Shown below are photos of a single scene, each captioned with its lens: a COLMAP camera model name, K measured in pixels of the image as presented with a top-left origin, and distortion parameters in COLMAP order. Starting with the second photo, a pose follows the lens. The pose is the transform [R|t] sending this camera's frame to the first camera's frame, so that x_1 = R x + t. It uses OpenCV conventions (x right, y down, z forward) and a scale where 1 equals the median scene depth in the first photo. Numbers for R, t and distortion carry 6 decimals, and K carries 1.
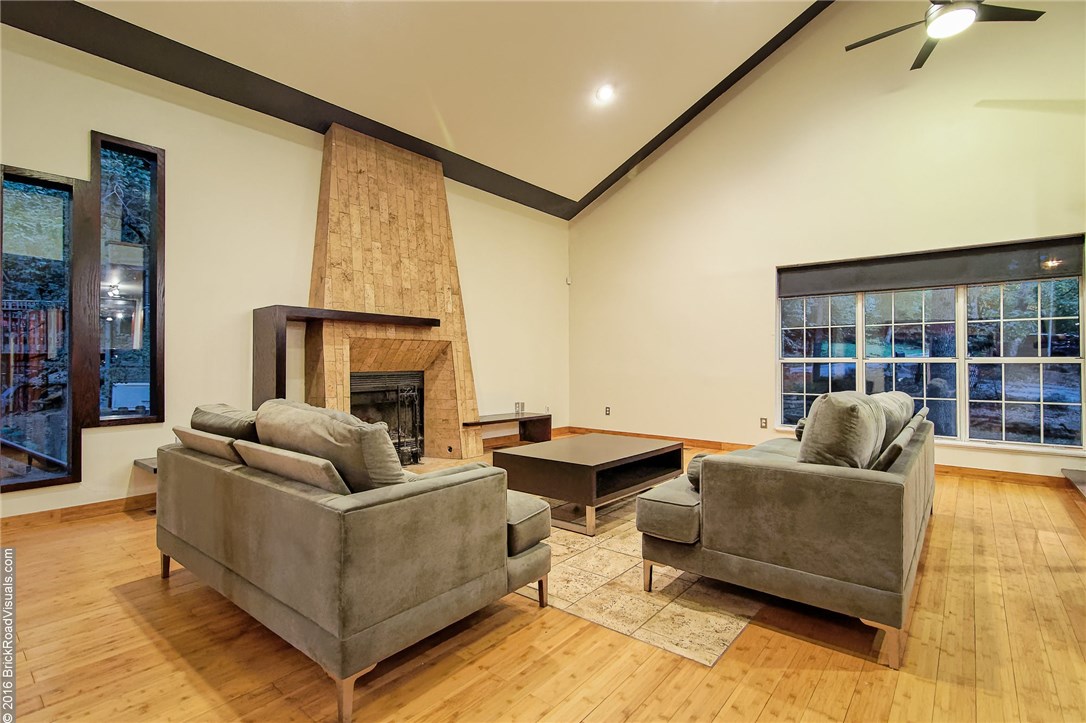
lens RADIAL K [[520.7, 0, 540.0], [0, 520.7, 361.8], [0, 0, 1]] dist [0.000464, 0.000142]
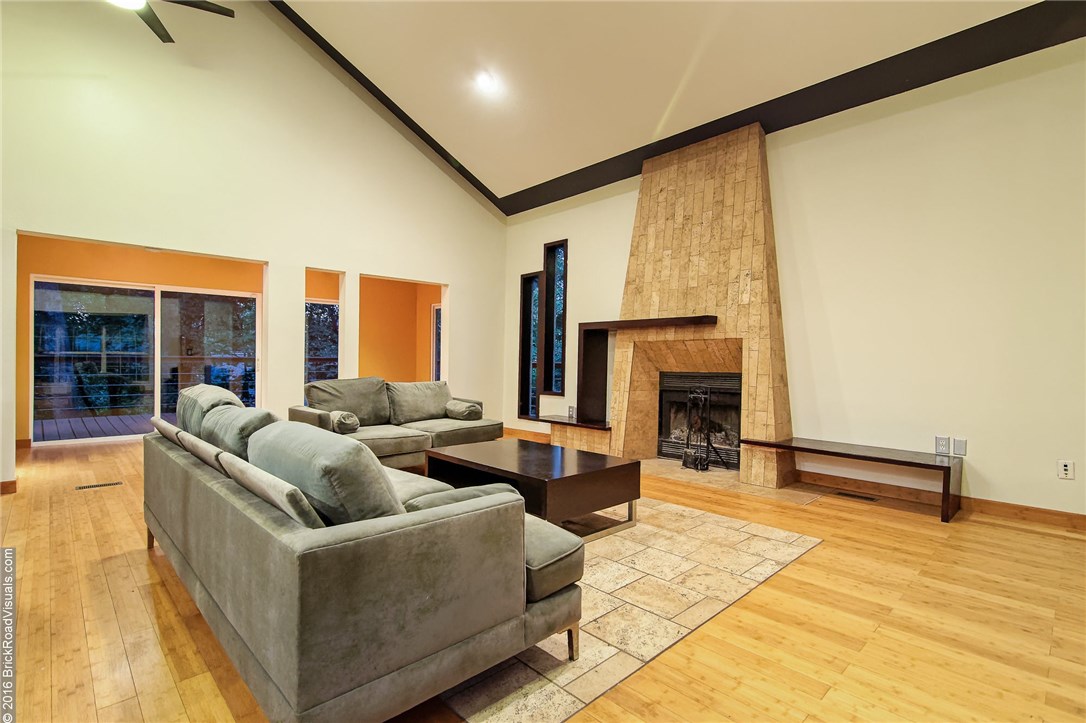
lens RADIAL K [[520.7, 0, 540.0], [0, 520.7, 361.8], [0, 0, 1]] dist [0.000464, 0.000142]
pose [[-0.129335, 0.005296, -0.991587, 0.773358], [-0.001187, 0.999984, 0.005496, -0.006923], [0.991600, 0.001887, -0.129326, 0.874134]]
